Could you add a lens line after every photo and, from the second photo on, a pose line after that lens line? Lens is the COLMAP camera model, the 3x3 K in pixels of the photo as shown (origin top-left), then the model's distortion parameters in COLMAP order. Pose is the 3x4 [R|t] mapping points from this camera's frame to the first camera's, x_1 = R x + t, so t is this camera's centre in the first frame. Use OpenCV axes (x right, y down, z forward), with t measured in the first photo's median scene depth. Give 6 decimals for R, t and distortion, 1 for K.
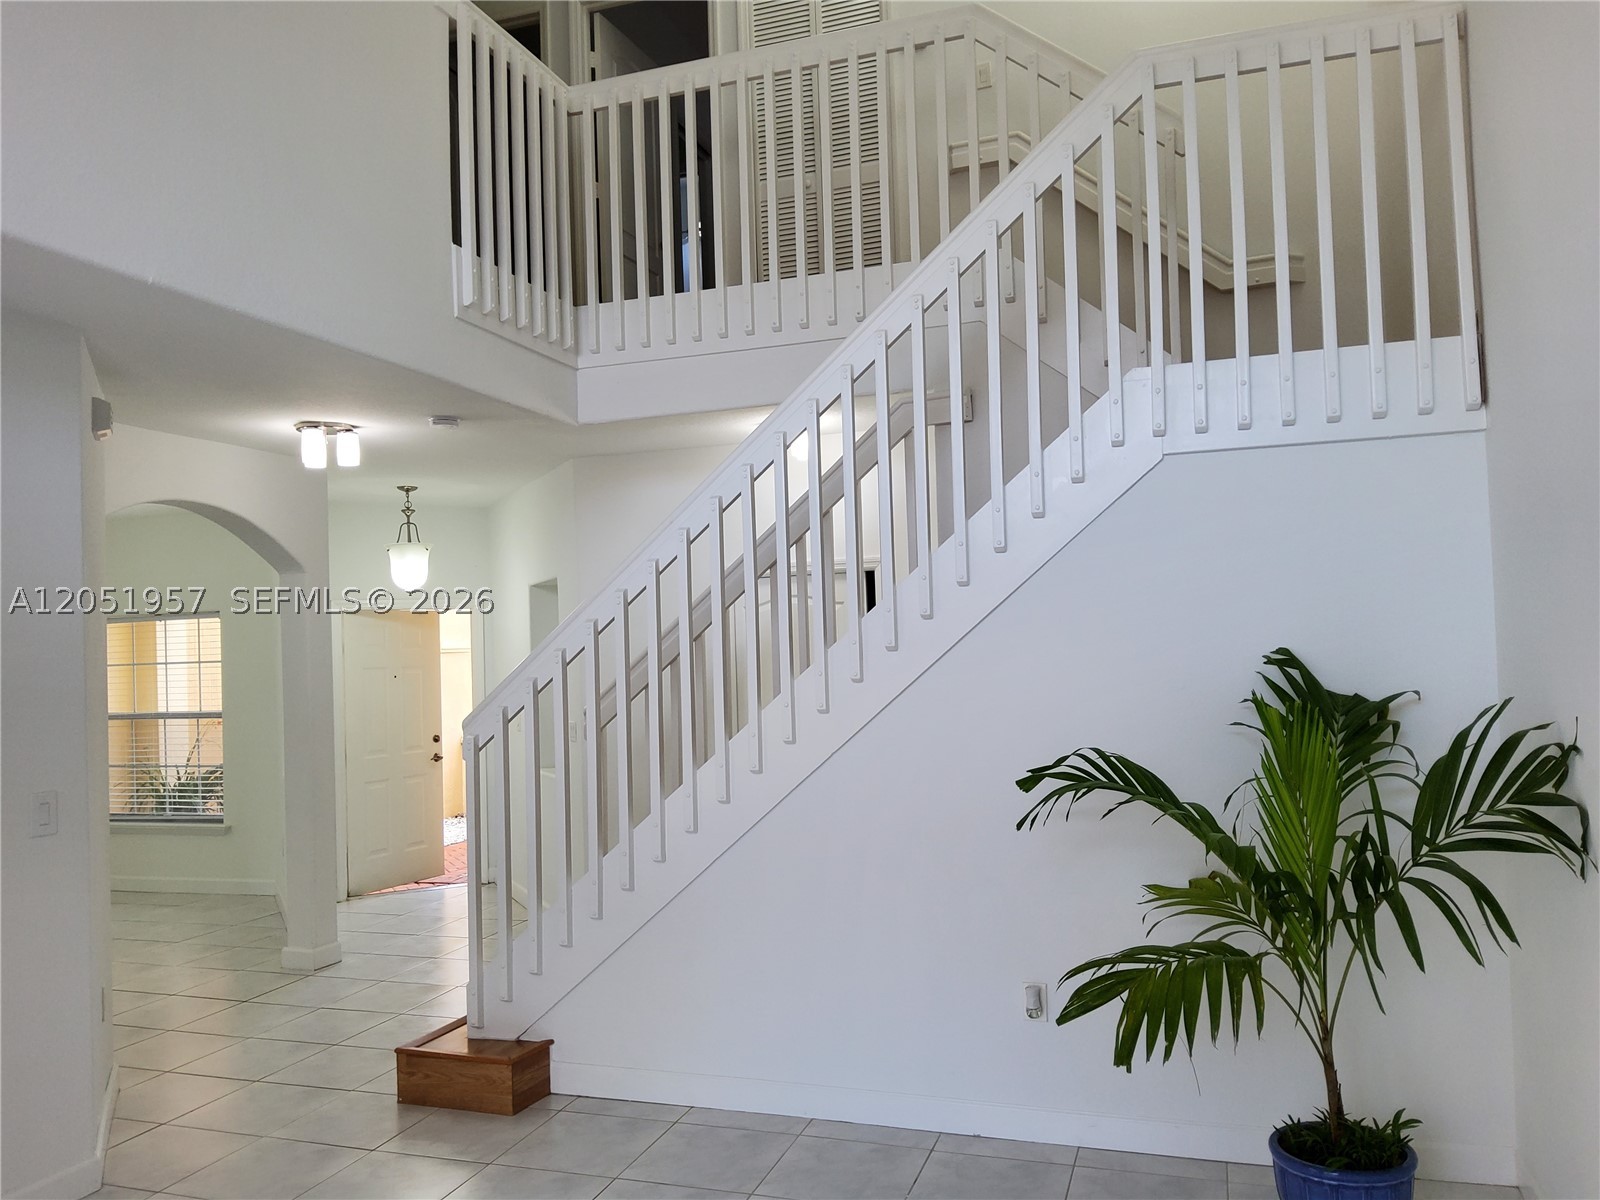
lens RADIAL K [[1202.4, 0, 798.5], [0, 1202.4, 607.6], [0, 0, 1]] dist [0.105877, -0.179819]
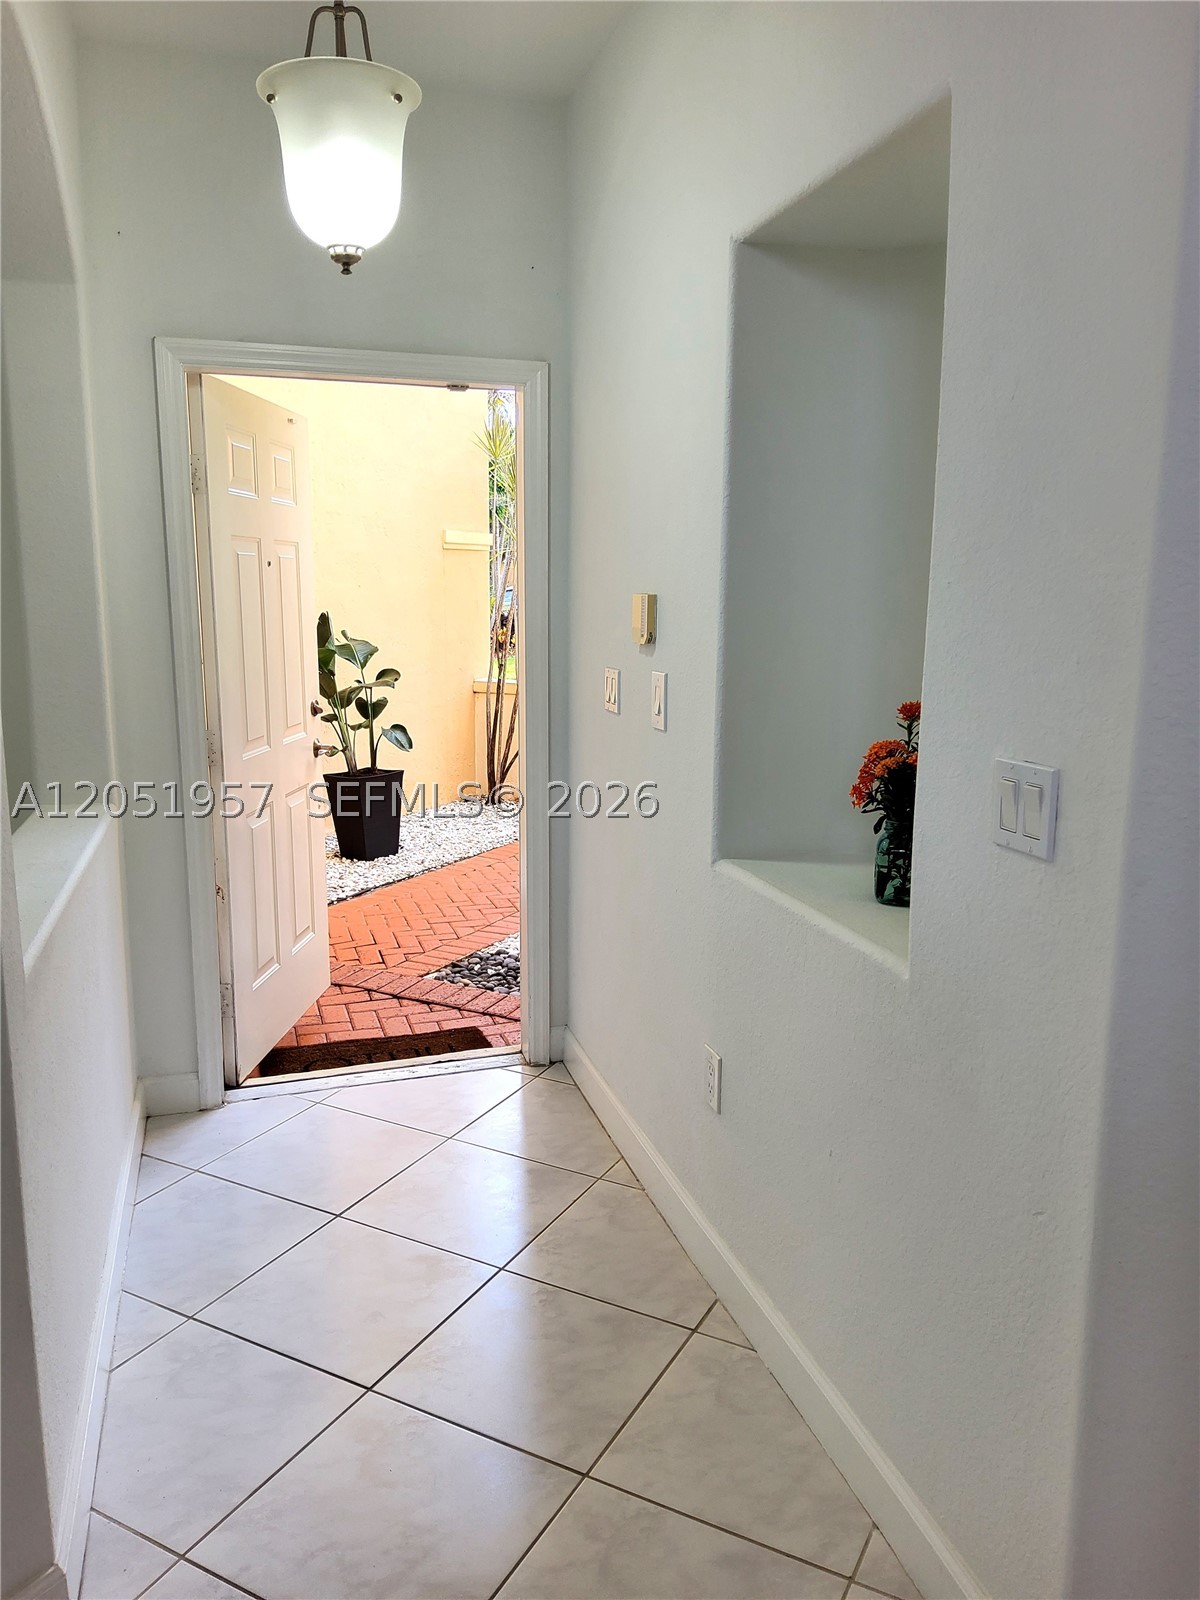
lens RADIAL K [[1202.4, 0, 588.7], [0, 1202.4, 799.2], [0, 0, 1]] dist [0.105877, -0.179819]
pose [[0.984882, 0.064953, -0.160590, -0.176078], [-0.029178, 0.975999, 0.215810, 0.043353], [0.170753, -0.207861, 0.963139, 0.597396]]
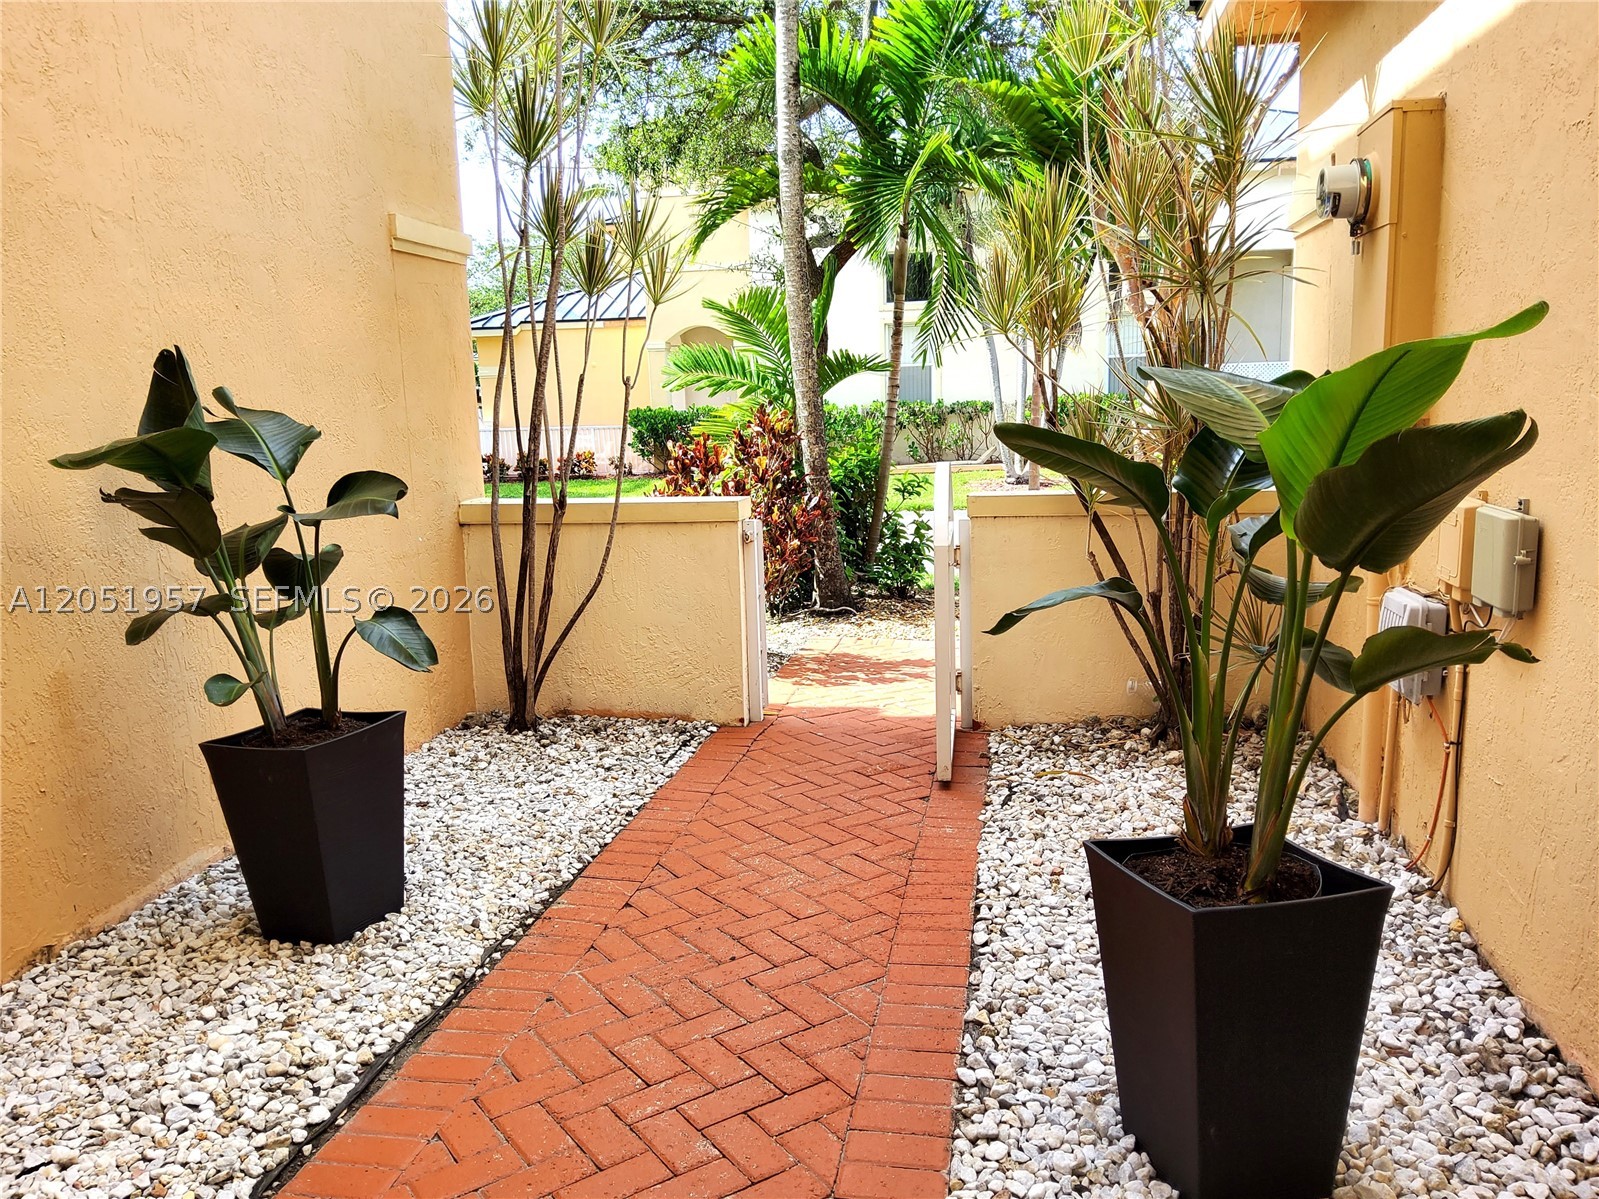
lens RADIAL K [[1201.7, 0, 798.0], [0, 1201.7, 607.1], [0, 0, 1]] dist [0.105877, -0.179819]
pose [[0.989302, -0.018779, 0.144667, -0.380204], [-0.009648, 0.981087, 0.193327, 0.108849], [-0.145562, -0.192654, 0.970410, 1.036891]]
